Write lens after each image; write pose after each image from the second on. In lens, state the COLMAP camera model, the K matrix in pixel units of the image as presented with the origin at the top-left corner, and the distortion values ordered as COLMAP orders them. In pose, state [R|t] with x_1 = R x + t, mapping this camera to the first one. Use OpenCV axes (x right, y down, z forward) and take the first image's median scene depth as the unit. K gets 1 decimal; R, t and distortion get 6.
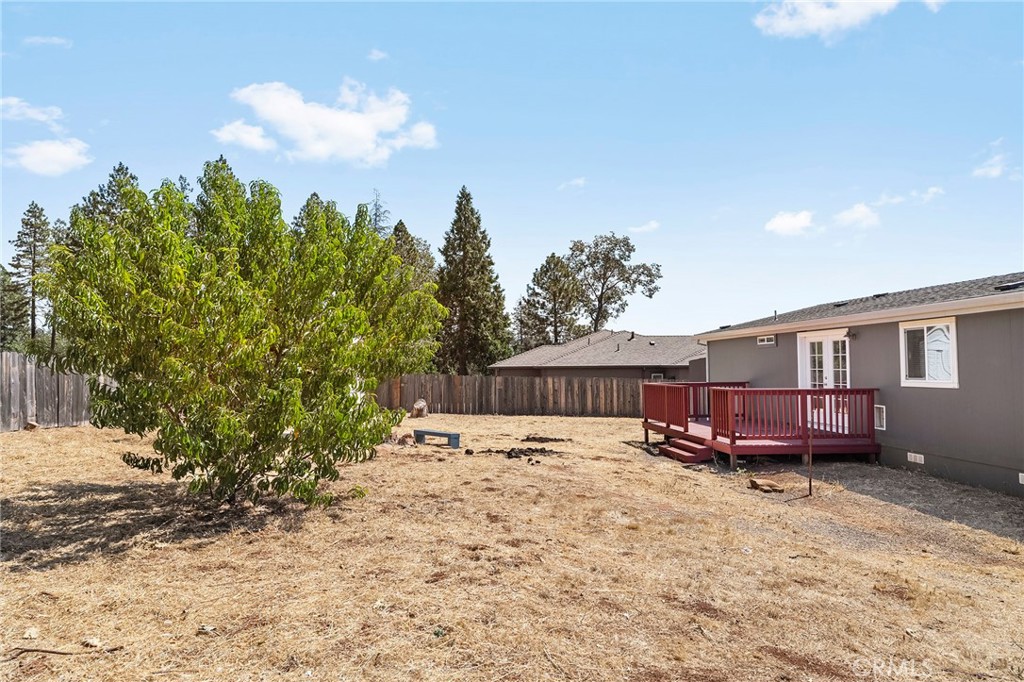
lens RADIAL K [[656.8, 0, 512.0], [0, 656.8, 341.0], [0, 0, 1]] dist [0.023010, -0.000643]
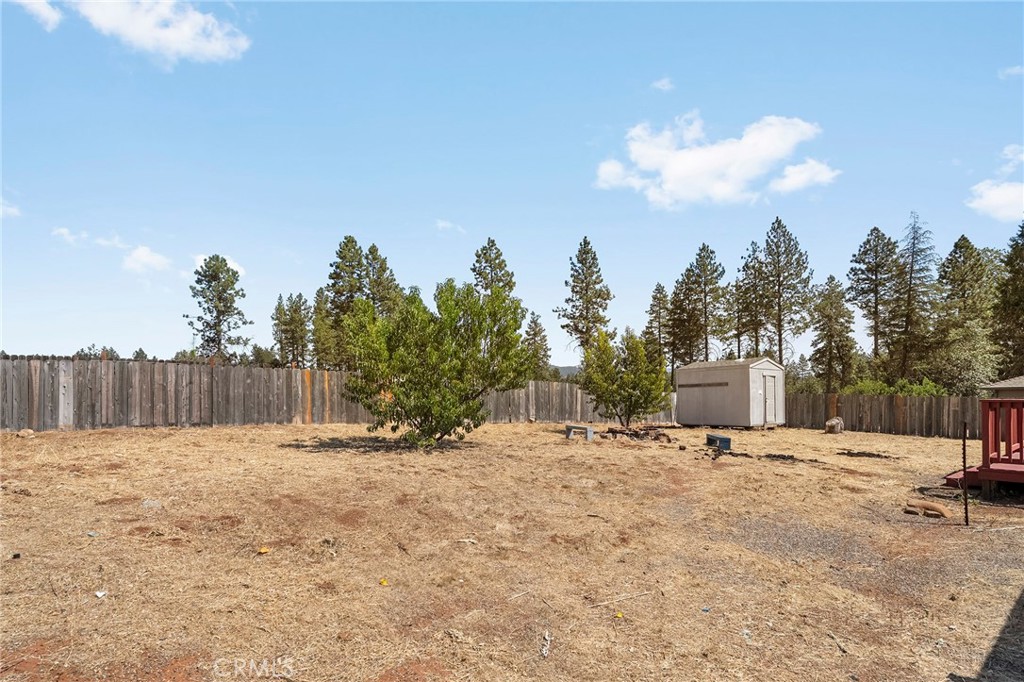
lens RADIAL K [[535.9, 0, 513.3], [0, 535.9, 399.1], [0, 0, 1]] dist [0.001517, 0.000743]
pose [[0.596376, 0.003469, -0.802698, 0.080599], [0.034530, 0.998954, 0.029971, 0.005267], [0.801962, -0.045591, 0.595632, 0.023891]]
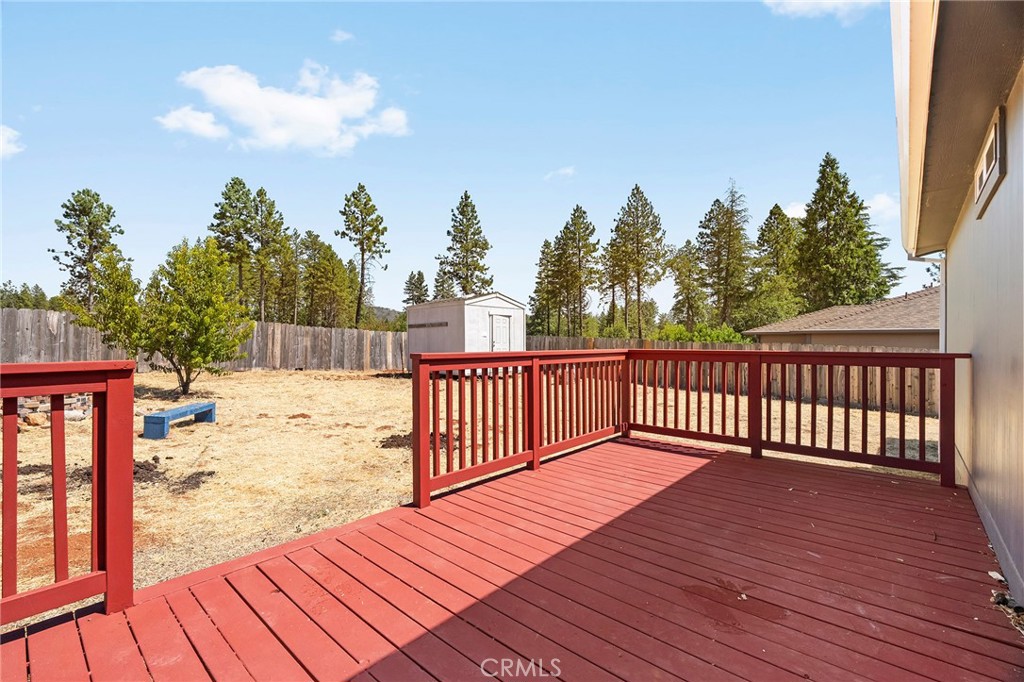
lens RADIAL K [[454.4, 0, 511.0], [0, 454.4, 338.1], [0, 0, 1]] dist [0.002589, 0.000711]
pose [[0.703586, 0.007083, -0.710574, 0.079572], [0.021177, 0.999297, 0.030930, 0.010453], [0.710294, -0.036810, 0.702942, 0.171433]]
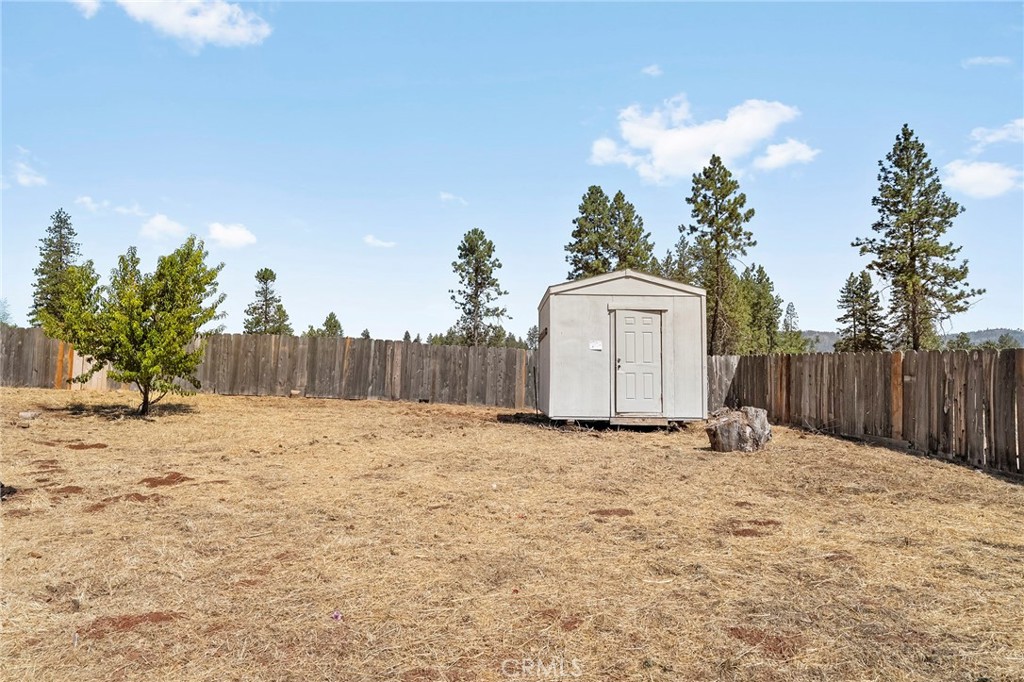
lens RADIAL K [[611.7, 0, 512.0], [0, 611.7, 341.0], [0, 0, 1]] dist [-0.009470, -0.000817]
pose [[-0.006262, -0.051629, -0.998647, 0.074874], [0.029913, 0.998210, -0.051794, 0.023199], [0.999533, -0.030197, -0.004706, 0.314812]]
